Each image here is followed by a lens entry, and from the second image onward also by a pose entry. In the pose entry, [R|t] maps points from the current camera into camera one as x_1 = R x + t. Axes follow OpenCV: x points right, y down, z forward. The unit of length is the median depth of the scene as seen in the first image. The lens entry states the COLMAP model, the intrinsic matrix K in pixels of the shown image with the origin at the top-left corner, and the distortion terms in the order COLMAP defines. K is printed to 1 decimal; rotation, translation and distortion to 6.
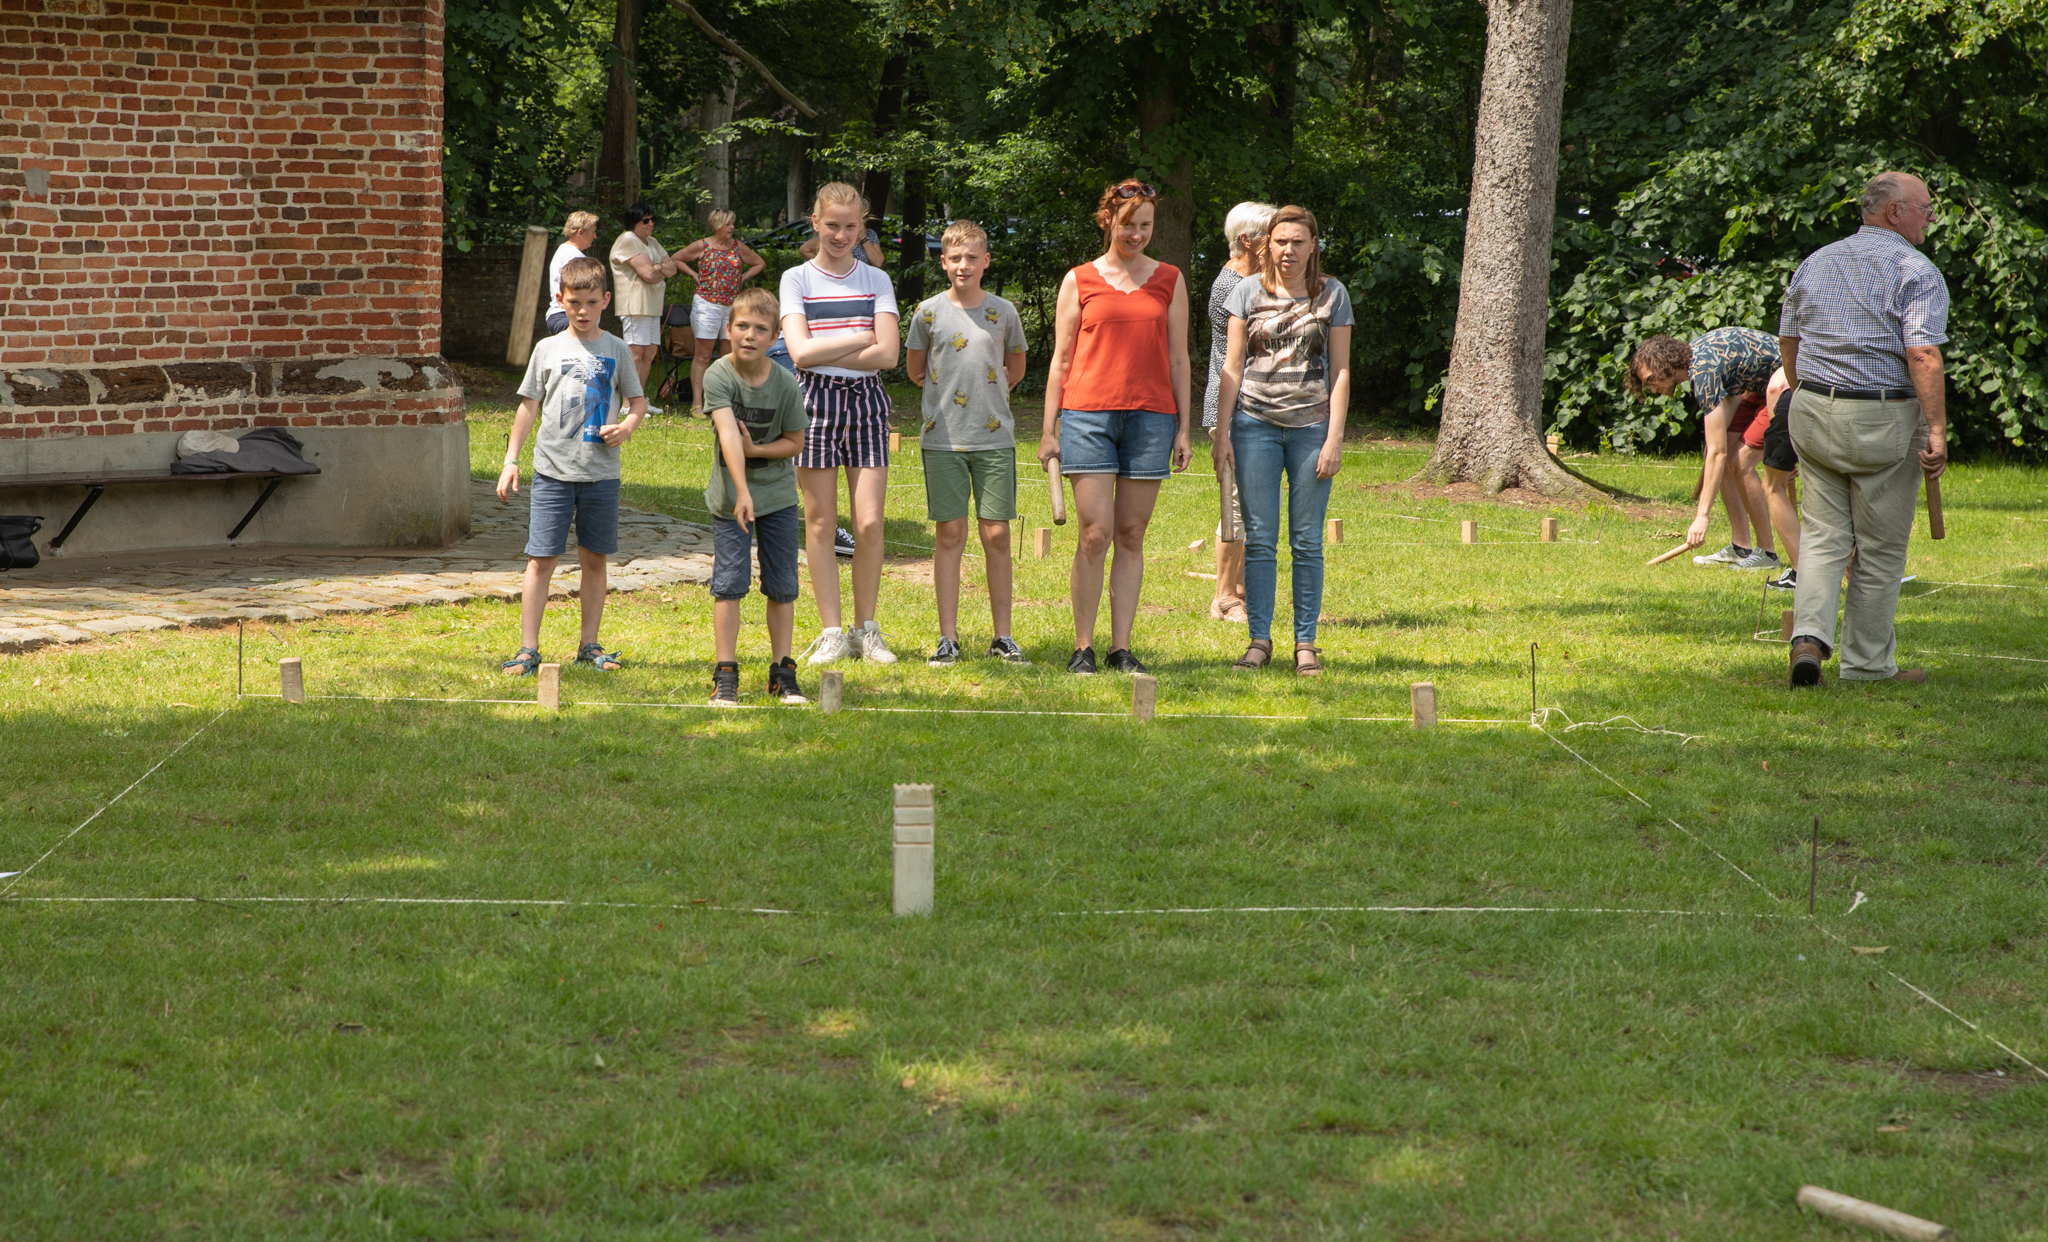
lens RADIAL K [[4095.7, 0, 1023.5], [0, 4095.7, 446.7], [0, 0, 1]] dist [0.179563, 0.083268]
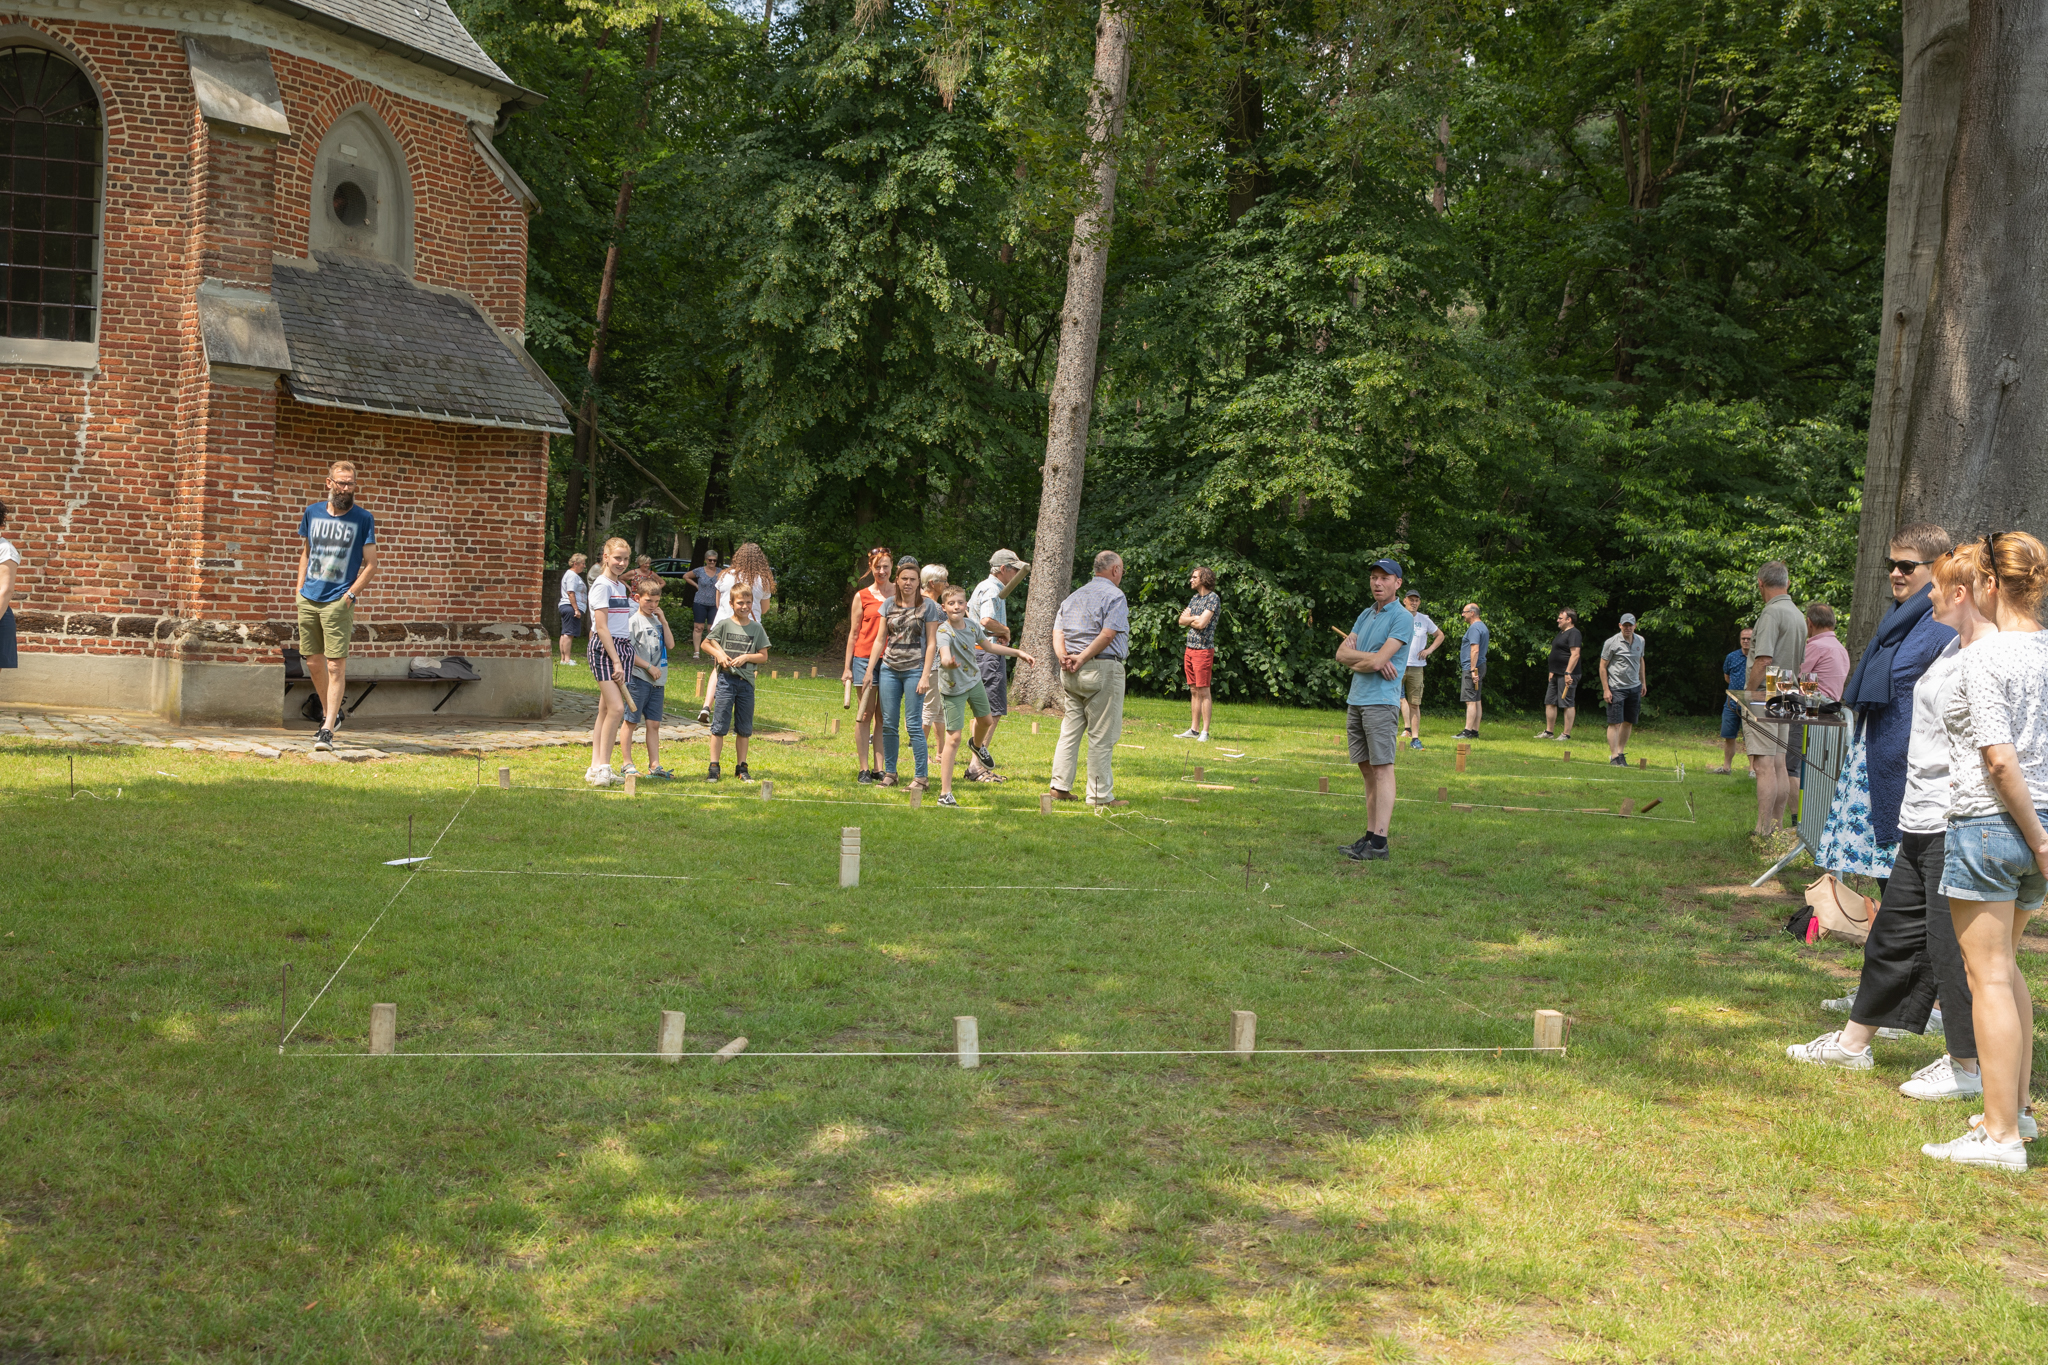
lens RADIAL K [[2316.9, 0, 1024.0], [0, 2316.9, 682.5], [0, 0, 1]] dist [-0.003828, 0.002834]
pose [[0.984836, 0.033295, 0.170263, -0.102352], [-0.032130, 0.999438, -0.009593, 0.009964], [-0.170487, 0.003977, 0.985352, -0.156691]]
